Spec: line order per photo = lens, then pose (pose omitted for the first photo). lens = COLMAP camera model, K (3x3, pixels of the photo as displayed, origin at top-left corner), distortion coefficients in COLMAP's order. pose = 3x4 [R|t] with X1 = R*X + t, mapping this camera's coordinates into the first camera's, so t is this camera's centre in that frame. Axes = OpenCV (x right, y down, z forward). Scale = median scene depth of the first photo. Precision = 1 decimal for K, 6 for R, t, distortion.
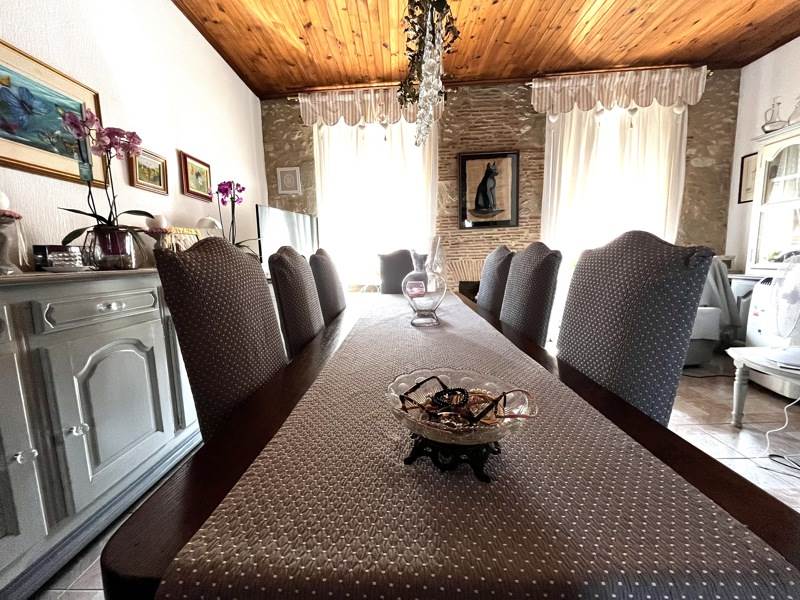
lens RADIAL K [[322.7, 0, 400.0], [0, 322.7, 299.9], [0, 0, 1]] dist [0.001760, -0.000050]
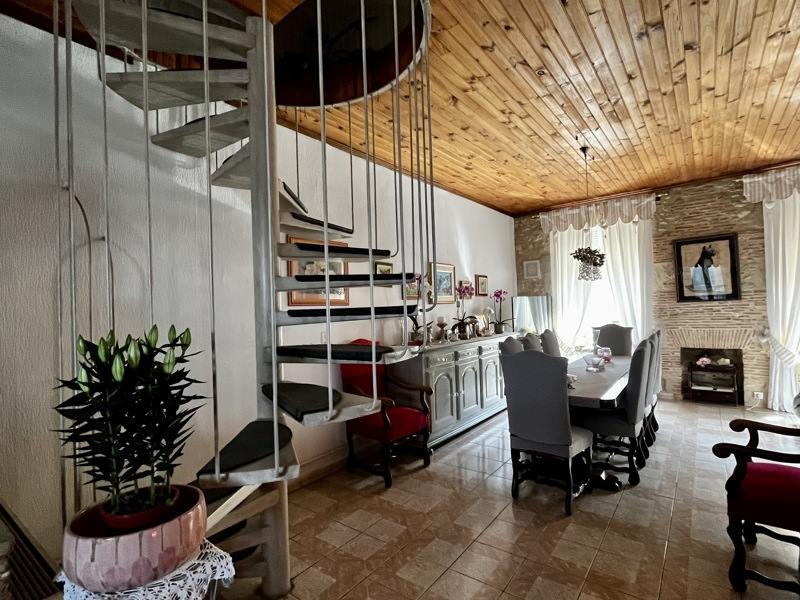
lens RADIAL K [[404.8, 0, 401.5], [0, 404.8, 303.1], [0, 0, 1]] dist [0.003293, 0.000812]
pose [[0.803506, -0.019728, -0.594969, 0.263910], [-0.057779, 0.992147, -0.110929, 0.001851], [0.592485, 0.123509, 0.796057, -0.774402]]
